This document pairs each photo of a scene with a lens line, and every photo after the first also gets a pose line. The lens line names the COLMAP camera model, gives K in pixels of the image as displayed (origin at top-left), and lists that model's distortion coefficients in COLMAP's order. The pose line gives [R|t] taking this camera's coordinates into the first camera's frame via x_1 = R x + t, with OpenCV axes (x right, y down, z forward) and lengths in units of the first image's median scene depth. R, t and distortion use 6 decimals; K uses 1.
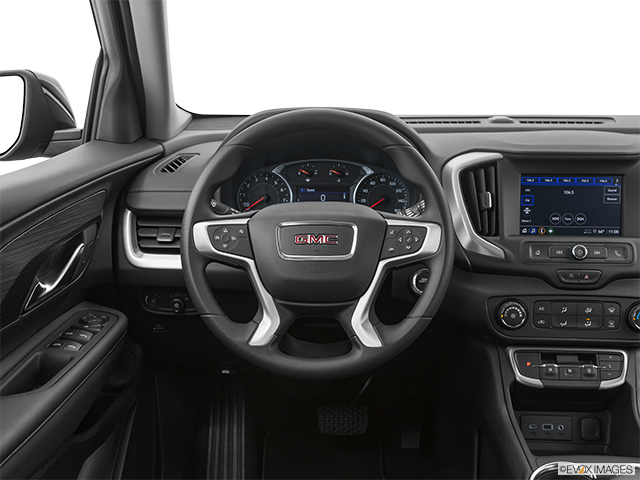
lens RADIAL K [[717.3, 0, 320.0], [0, 717.3, 244.0], [0, 0, 1]] dist [0.012562, 0.000000]
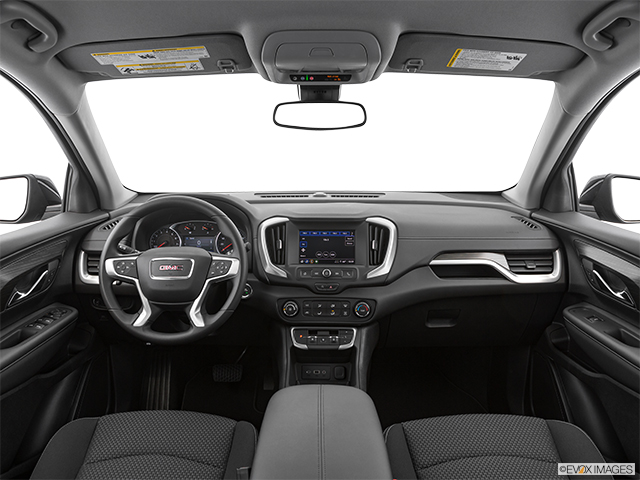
lens RADIAL K [[495.3, 0, 318.8], [0, 495.3, 243.1], [0, 0, 1]] dist [-0.061992, -0.023090]
pose [[0.999552, -0.006294, 0.029244, 0.295206], [0.007518, 0.999092, -0.041931, -0.012187], [-0.028954, 0.042132, 0.998692, -0.232985]]
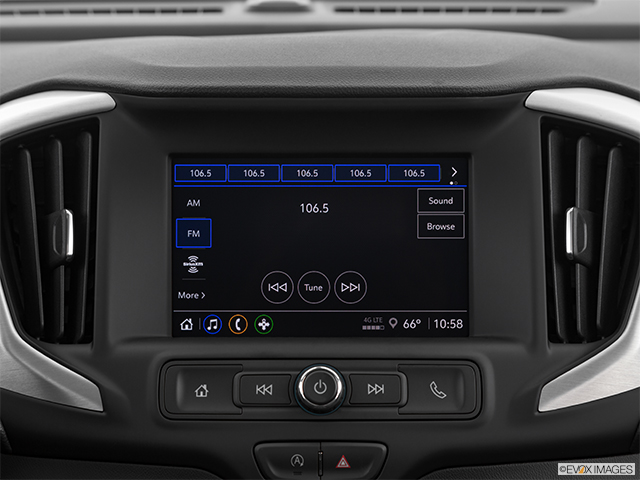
lens RADIAL K [[1865.9, 0, 322.2], [0, 1865.9, 240.1], [0, 0, 1]] dist [0.052807, 0.000000]
pose [[0.998437, -0.012376, 0.054499, 0.305458], [0.015500, 0.998238, -0.057270, -0.007257], [-0.053694, 0.058025, 0.996870, 0.135263]]
